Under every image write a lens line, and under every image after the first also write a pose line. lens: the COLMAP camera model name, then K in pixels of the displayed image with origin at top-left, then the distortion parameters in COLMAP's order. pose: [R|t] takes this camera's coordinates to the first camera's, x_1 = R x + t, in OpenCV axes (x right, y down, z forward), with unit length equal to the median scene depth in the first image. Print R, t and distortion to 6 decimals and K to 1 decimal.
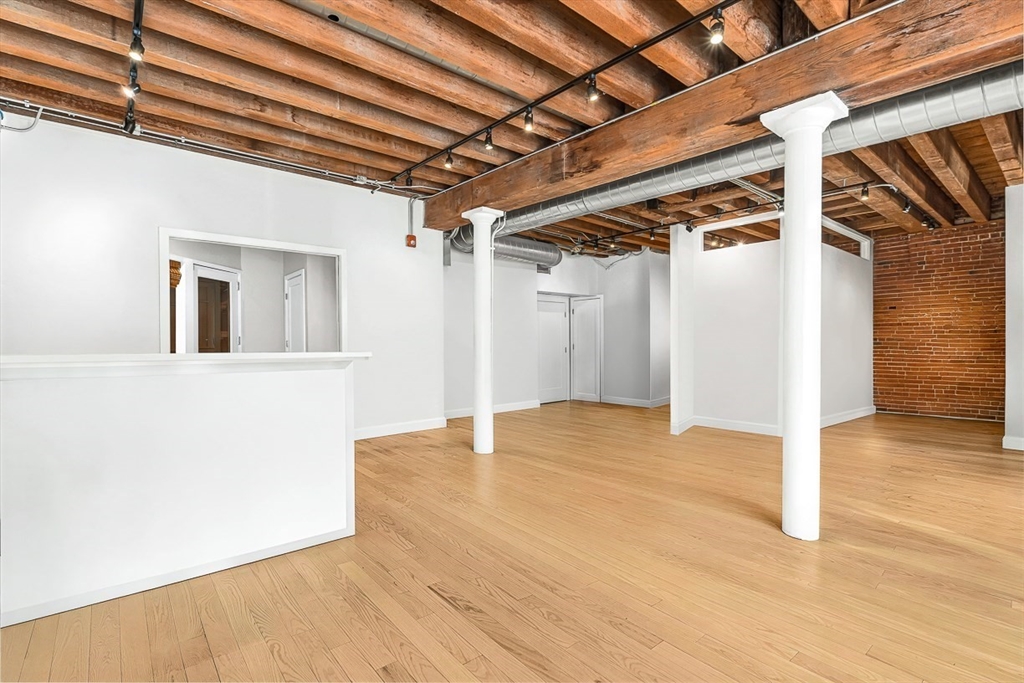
lens RADIAL K [[466.8, 0, 511.8], [0, 466.8, 342.3], [0, 0, 1]] dist [0.002231, 0.000008]
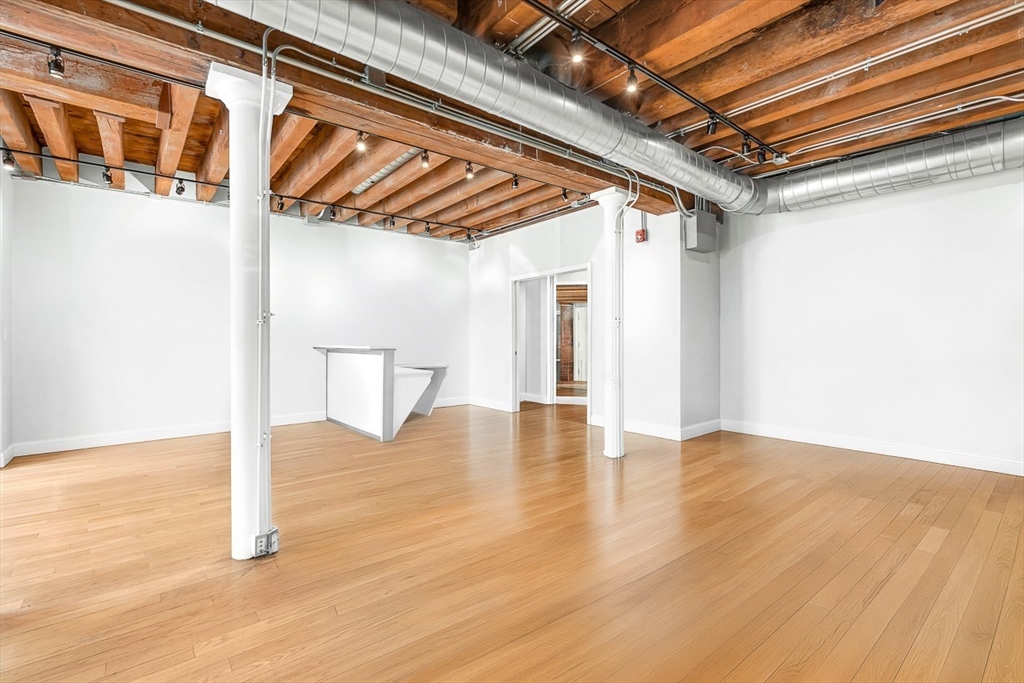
lens RADIAL K [[466.8, 0, 503.2], [0, 466.8, 339.0], [0, 0, 1]] dist [0.002231, 0.000008]
pose [[-0.030232, -0.004253, -0.999534, 1.715427], [0.000176, 0.999991, -0.004260, -0.006730], [0.999543, -0.000305, -0.030231, 1.726645]]
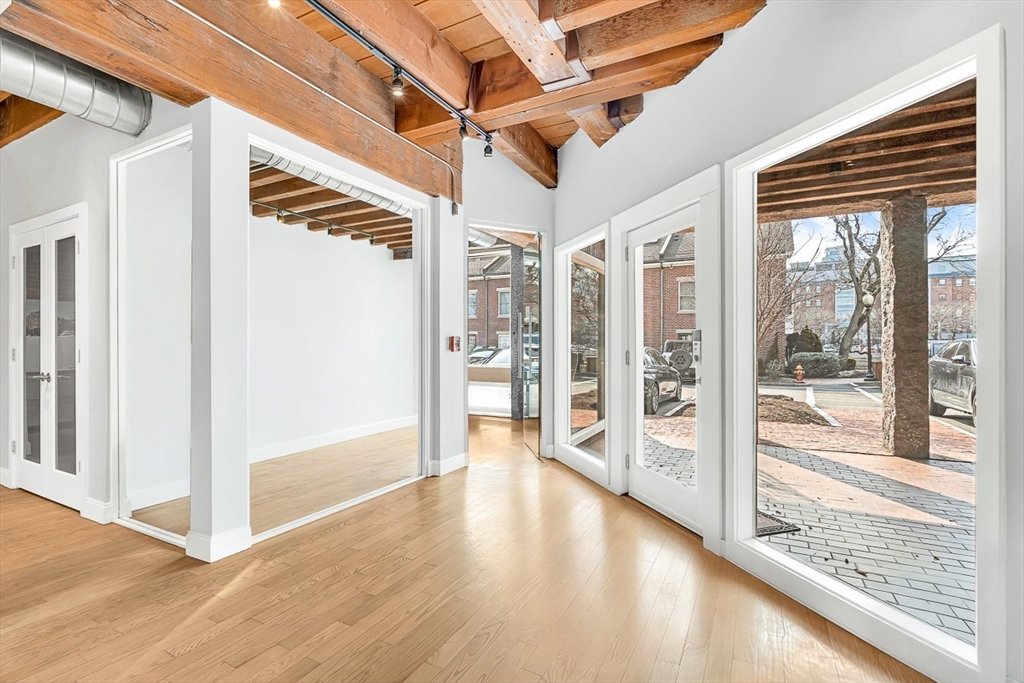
lens RADIAL K [[466.8, 0, 513.7], [0, 466.8, 341.8], [0, 0, 1]] dist [0.002231, 0.000008]
pose [[-0.363032, 0.007637, 0.931745, -0.256492], [-0.000244, 0.999966, -0.008291, -0.004266], [-0.931776, -0.003237, -0.363018, 0.574941]]
